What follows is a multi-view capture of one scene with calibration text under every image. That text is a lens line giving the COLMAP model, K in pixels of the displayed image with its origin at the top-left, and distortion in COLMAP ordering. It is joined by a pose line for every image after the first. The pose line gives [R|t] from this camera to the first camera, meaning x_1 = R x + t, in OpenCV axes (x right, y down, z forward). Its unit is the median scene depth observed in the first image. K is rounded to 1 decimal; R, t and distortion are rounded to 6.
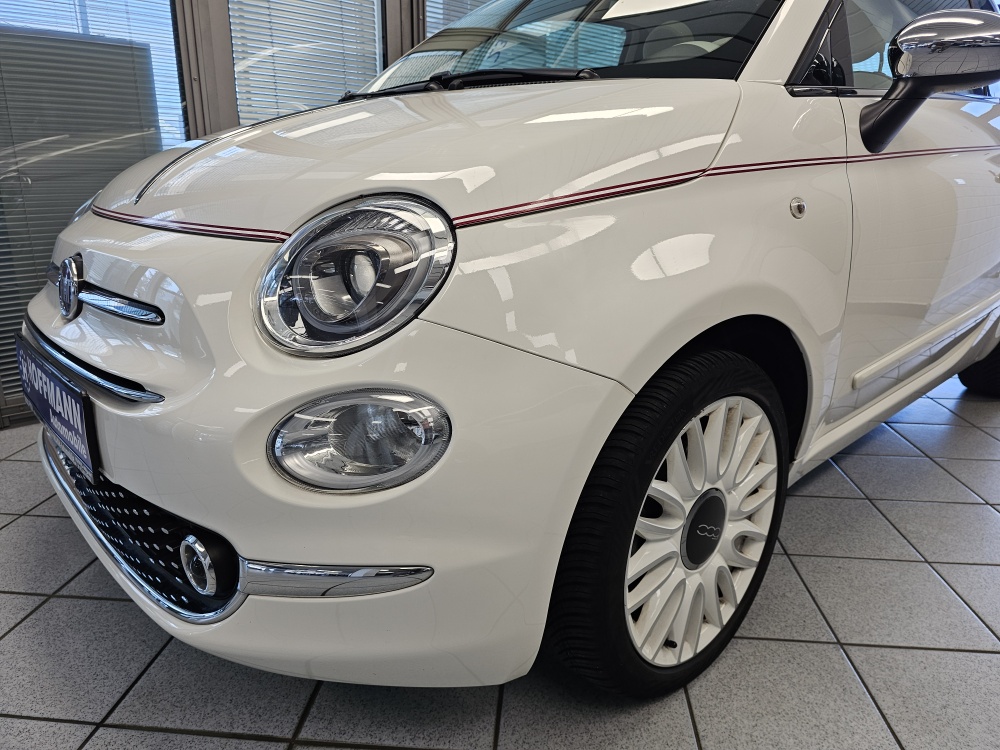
lens RADIAL K [[723.6, 0, 538.4], [0, 723.6, 378.3], [0, 0, 1]] dist [-0.001369, 0.081509]
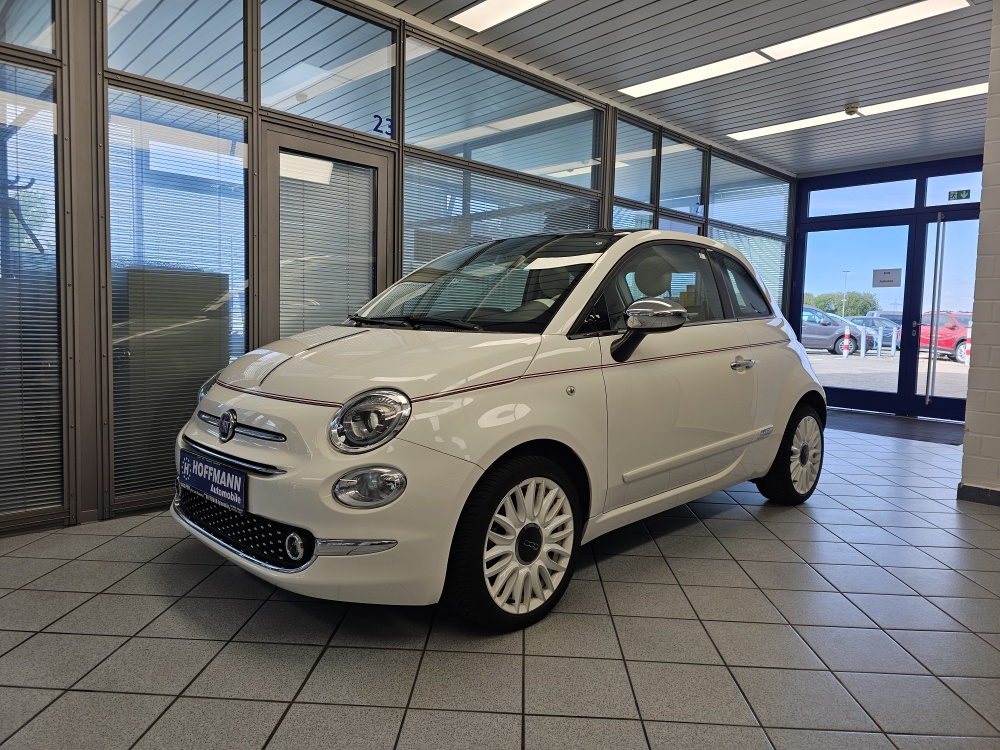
lens RADIAL K [[659.7, 0, 500.0], [0, 659.7, 375.0], [0, 0, 1]] dist [0.064567, -0.068257]
pose [[0.999978, 0.006241, 0.002238, 0.162503], [-0.005659, 0.979321, -0.202234, 0.139453], [-0.003454, 0.202217, 0.979335, -1.093719]]
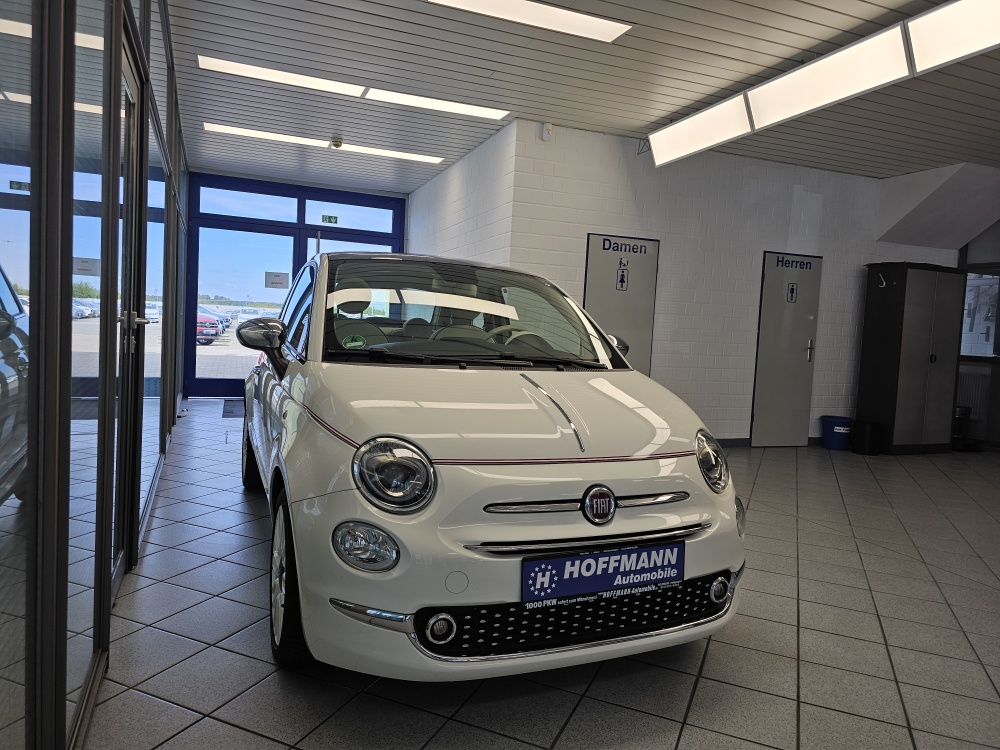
lens RADIAL K [[658.4, 0, 507.1], [0, 658.4, 367.3], [0, 0, 1]] dist [0.063190, -0.072159]
pose [[0.365105, -0.053206, 0.929445, -2.567006], [0.221961, 0.974550, -0.031403, -0.518882], [-0.904119, 0.217766, 0.367622, 0.624557]]
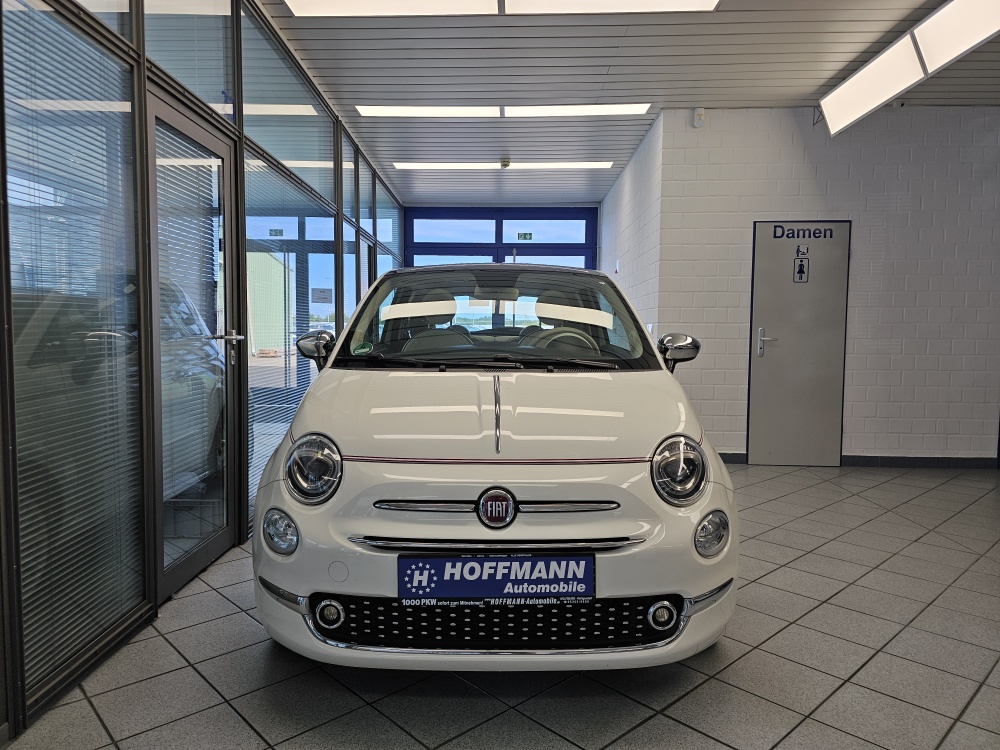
lens RADIAL K [[659.7, 0, 500.0], [0, 659.7, 375.0], [0, 0, 1]] dist [0.064567, -0.068257]
pose [[0.700994, -0.058500, 0.710763, -2.008916], [0.207278, 0.970319, -0.124567, -0.266519], [-0.682380, 0.234646, 0.692314, -0.176545]]
